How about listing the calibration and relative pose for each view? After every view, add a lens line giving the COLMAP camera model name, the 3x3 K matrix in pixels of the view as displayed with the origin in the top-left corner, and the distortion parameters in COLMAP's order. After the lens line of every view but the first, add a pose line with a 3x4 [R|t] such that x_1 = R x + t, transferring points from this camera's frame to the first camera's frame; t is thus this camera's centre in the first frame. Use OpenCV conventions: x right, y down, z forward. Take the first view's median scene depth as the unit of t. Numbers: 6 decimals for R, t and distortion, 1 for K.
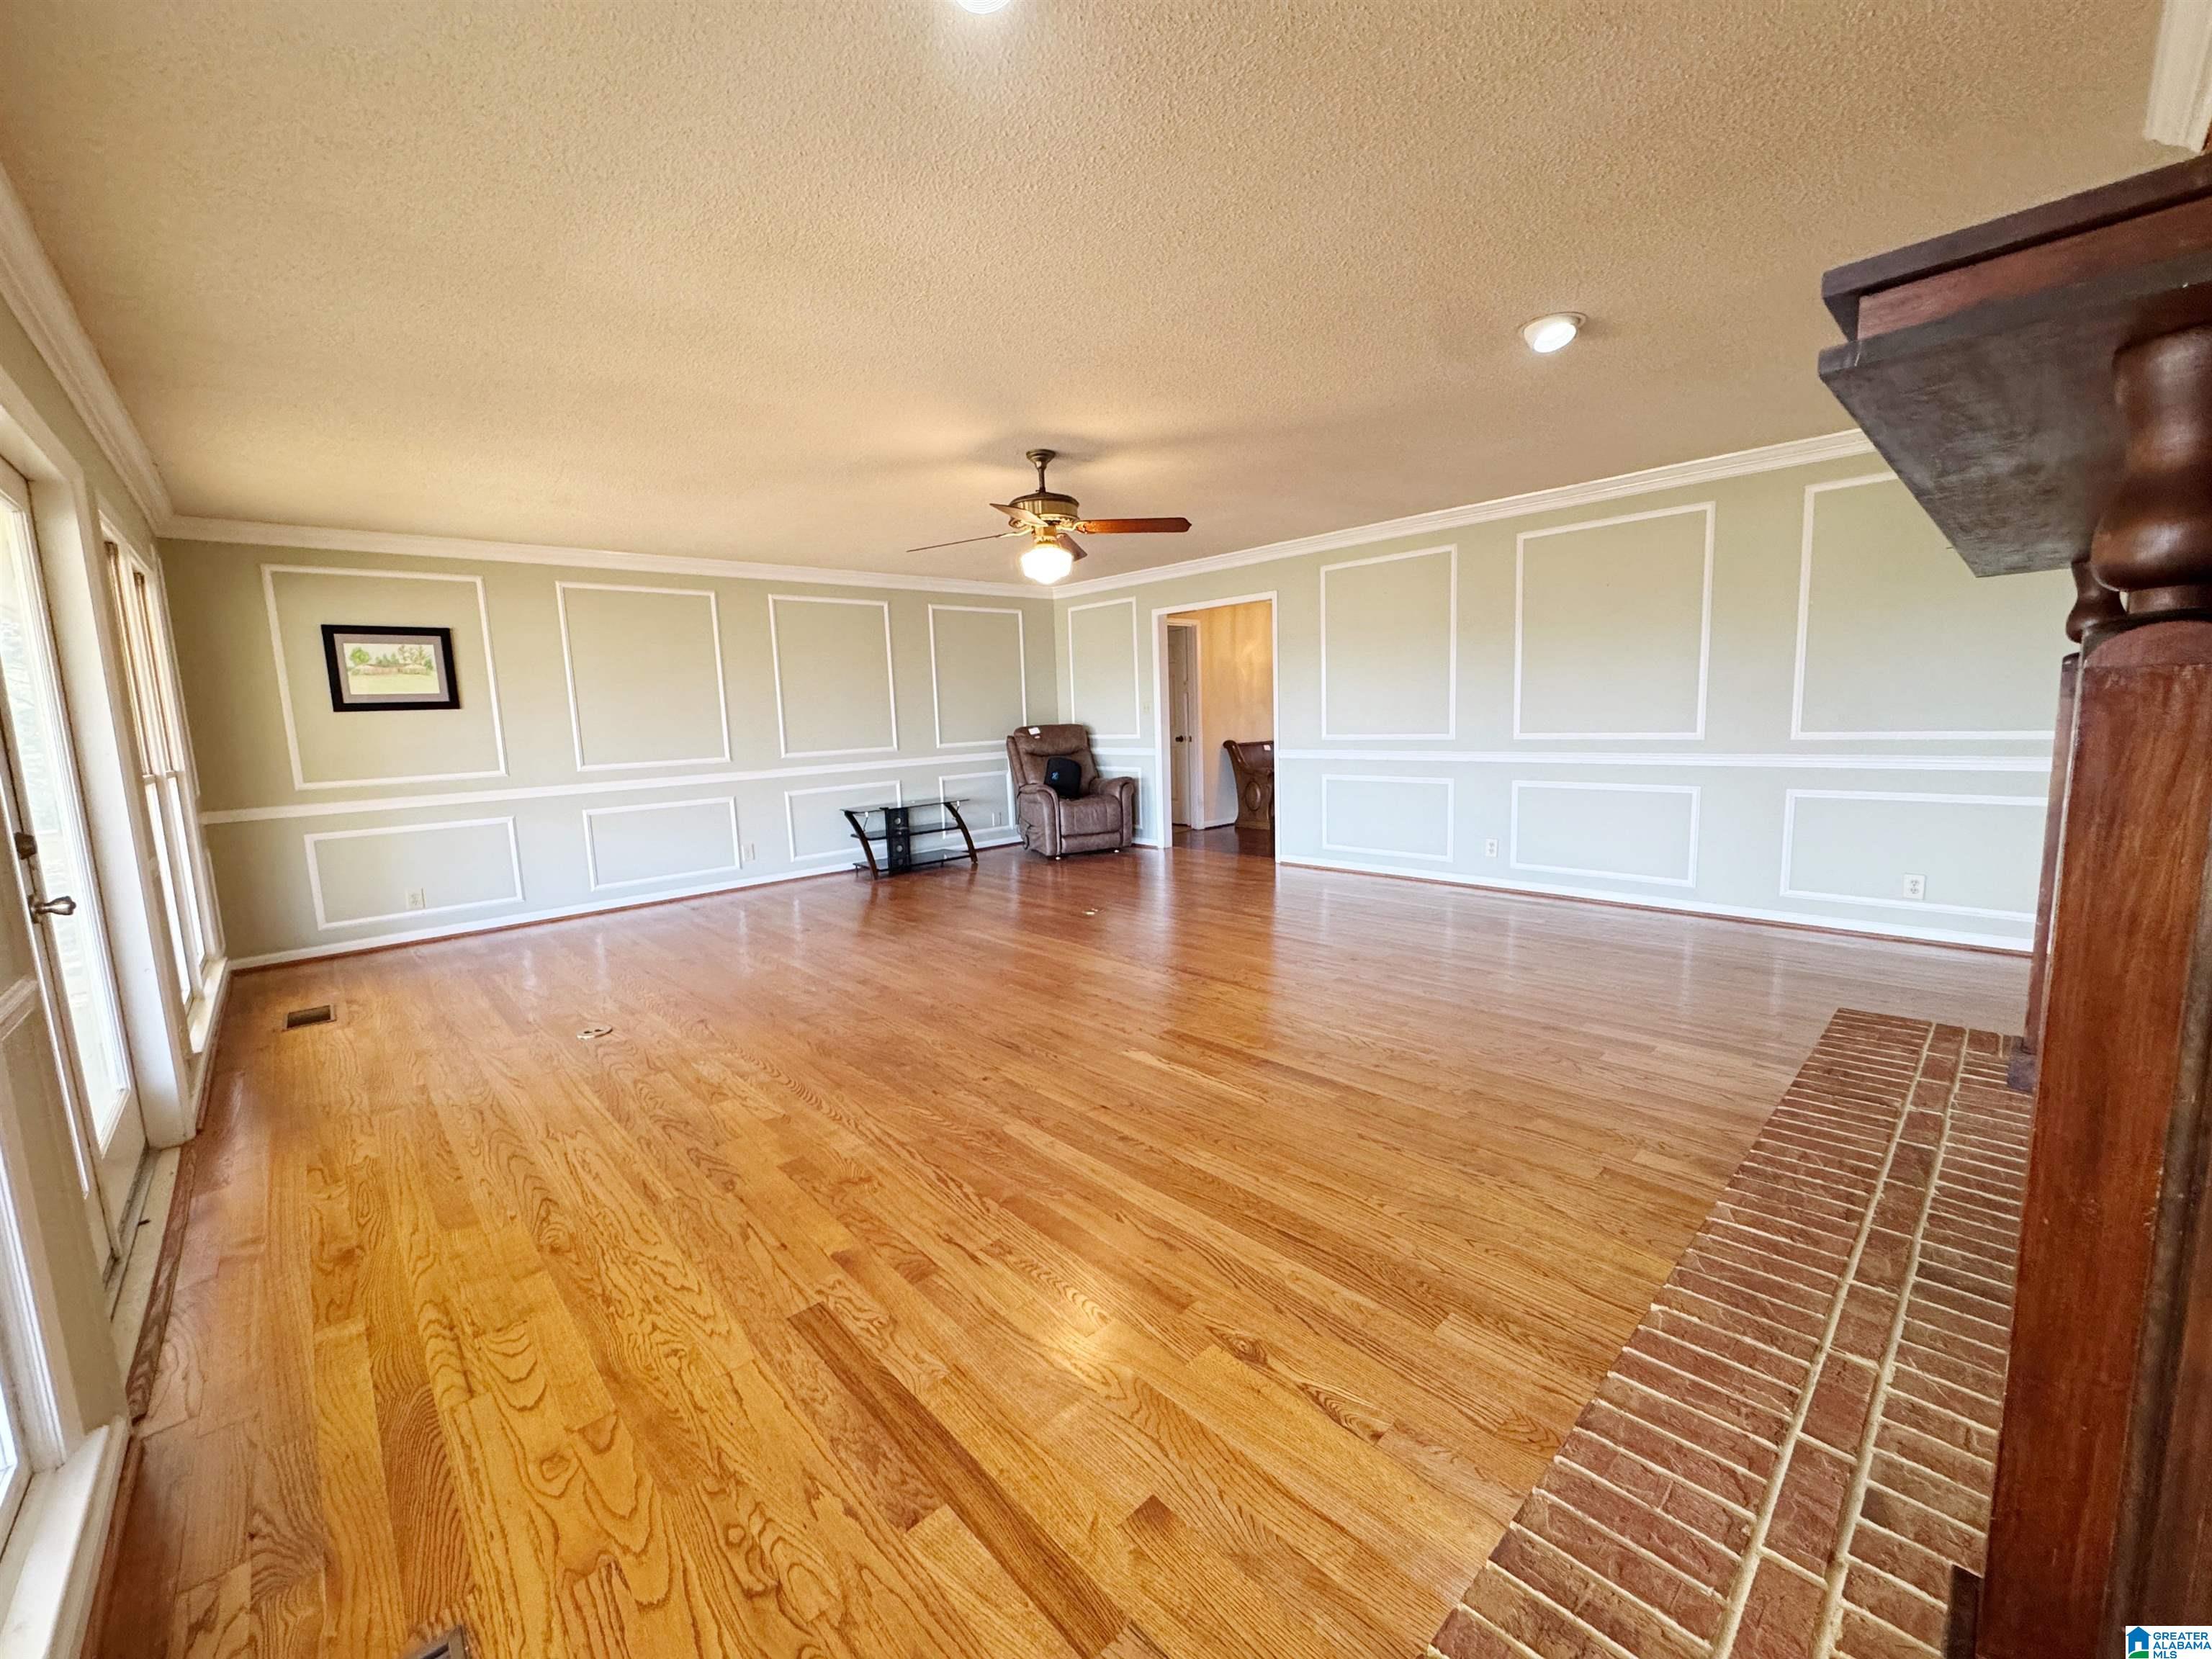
lens RADIAL K [[891.1, 0, 1106.2], [0, 891.1, 825.5], [0, 0, 1]] dist [-0.003105, -0.000054]
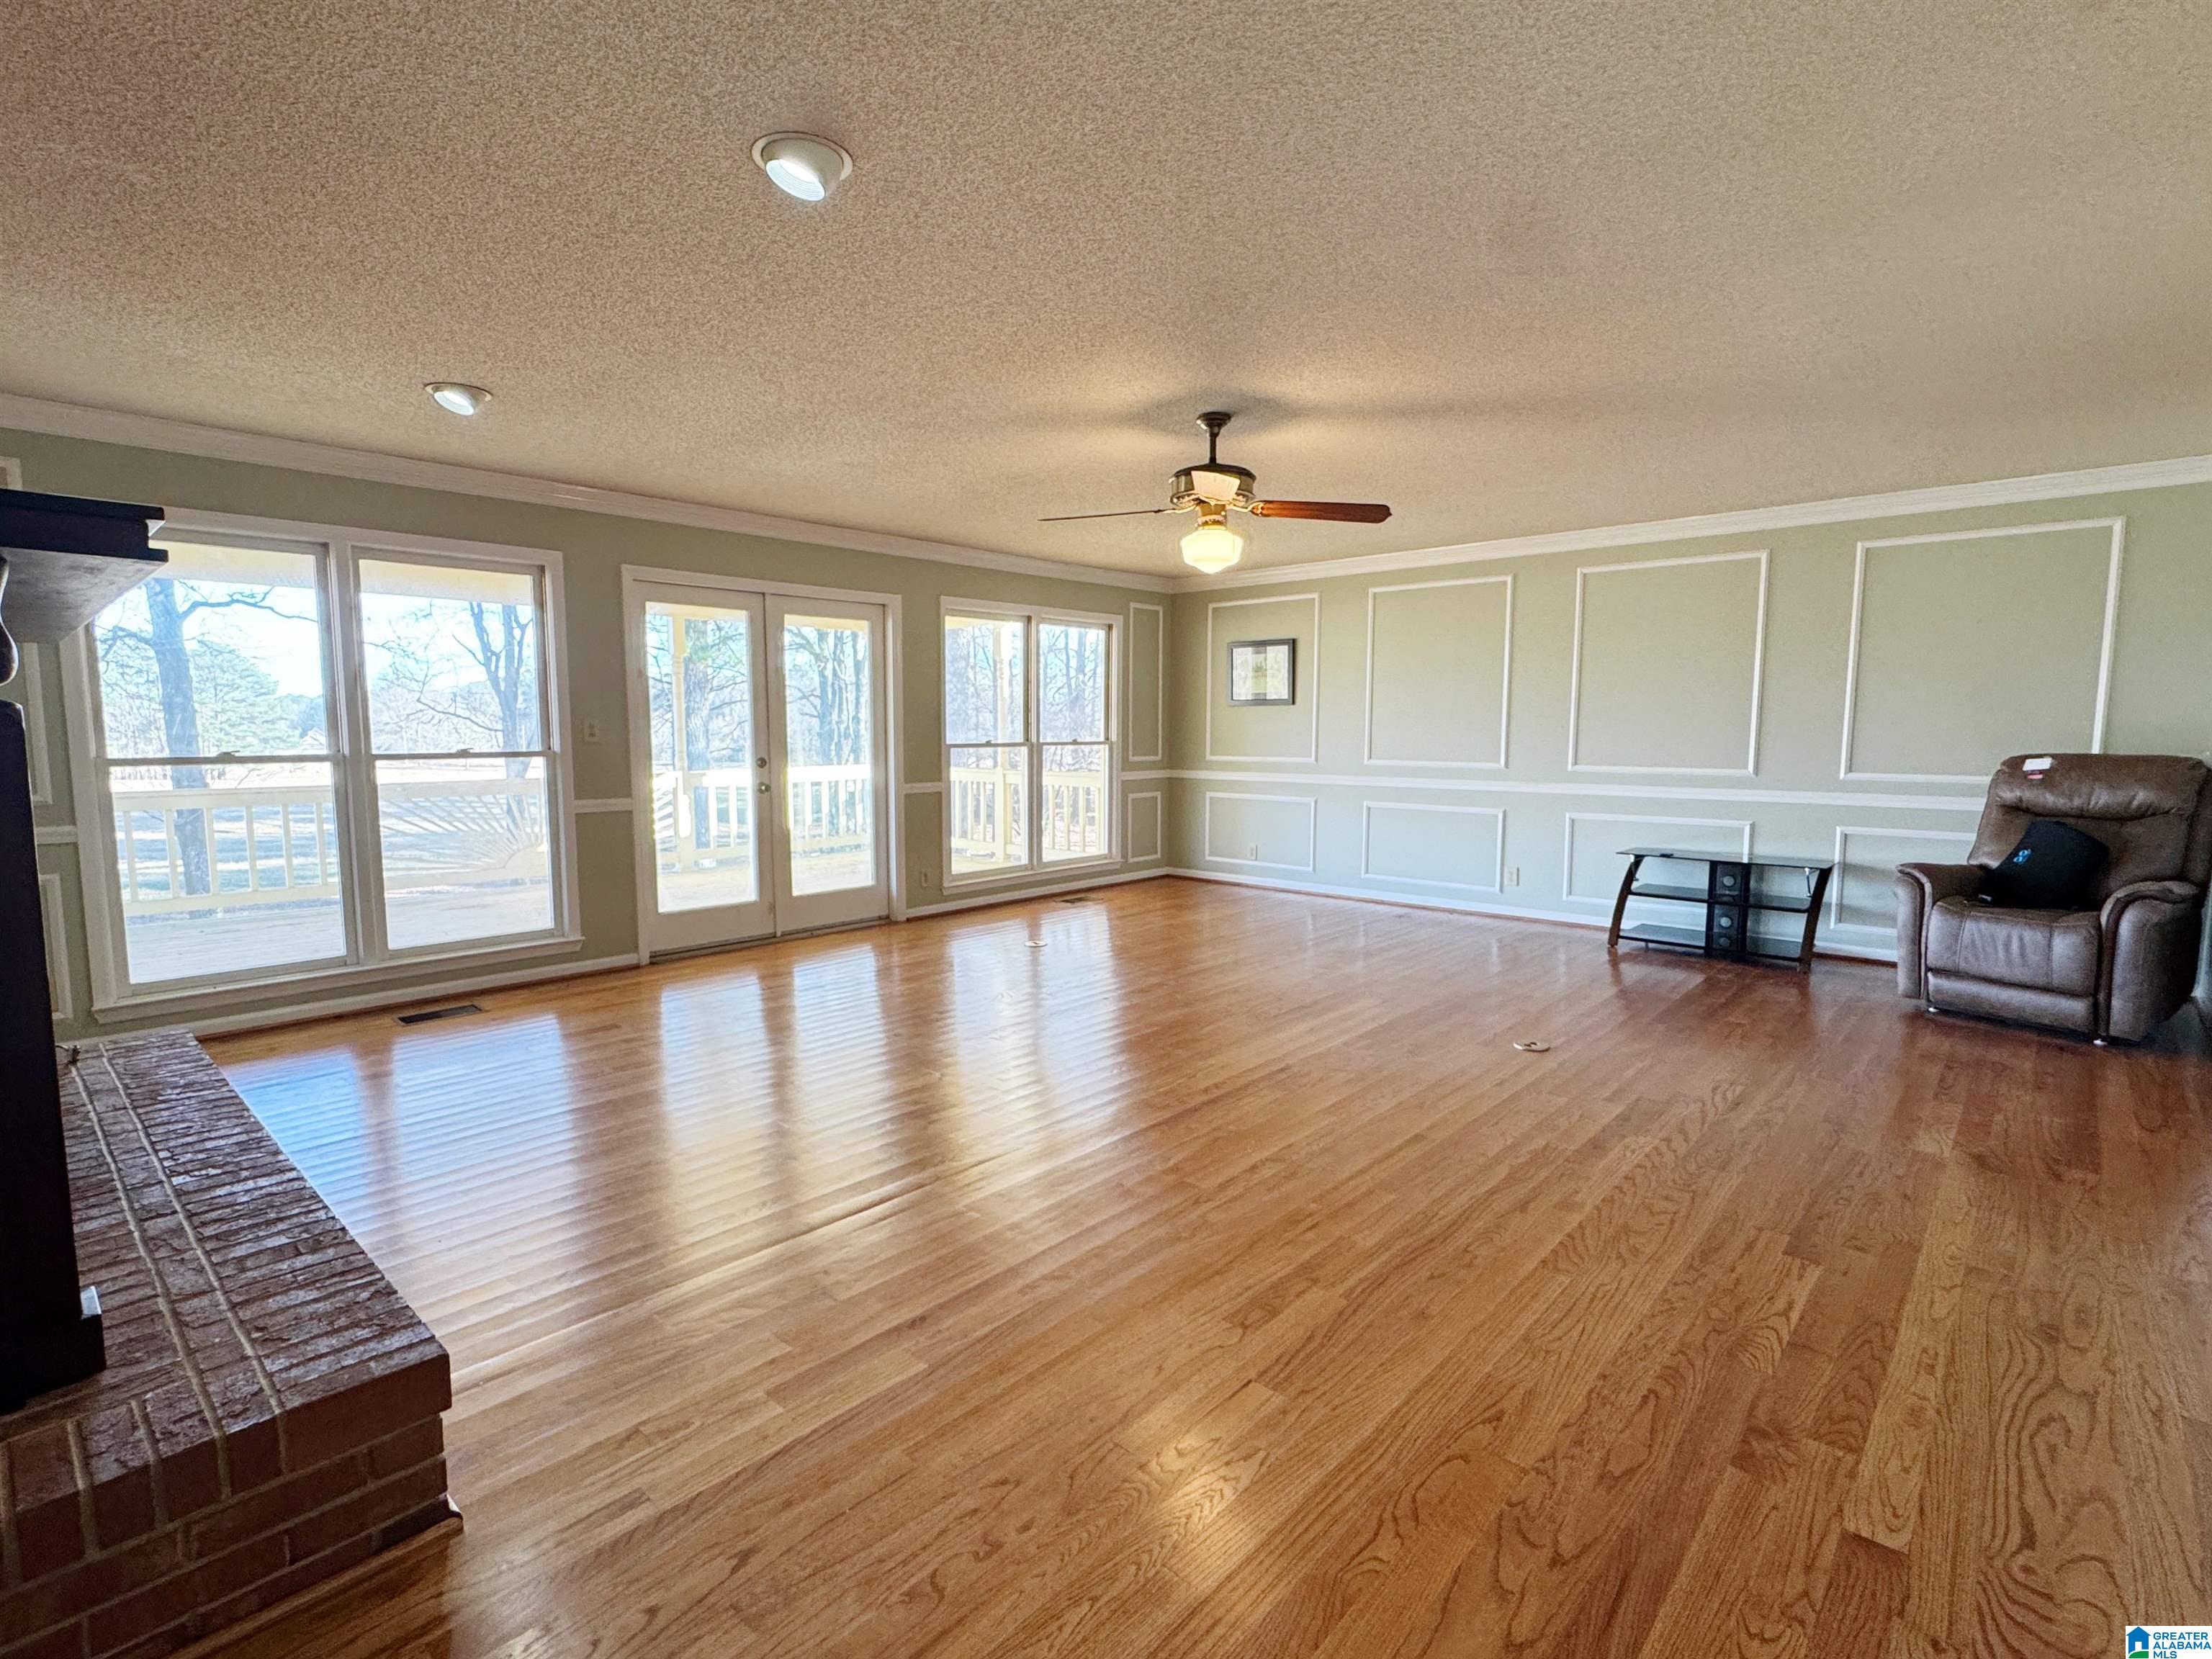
lens RADIAL K [[1048.4, 0, 1093.5], [0, 1048.4, 827.4], [0, 0, 1]] dist [0.002087, -0.002801]
pose [[0.082534, 0.136114, -0.987249, 0.497455], [-0.132094, 0.983383, 0.124538, -0.079378], [0.987795, 0.120131, 0.099143, 0.446423]]
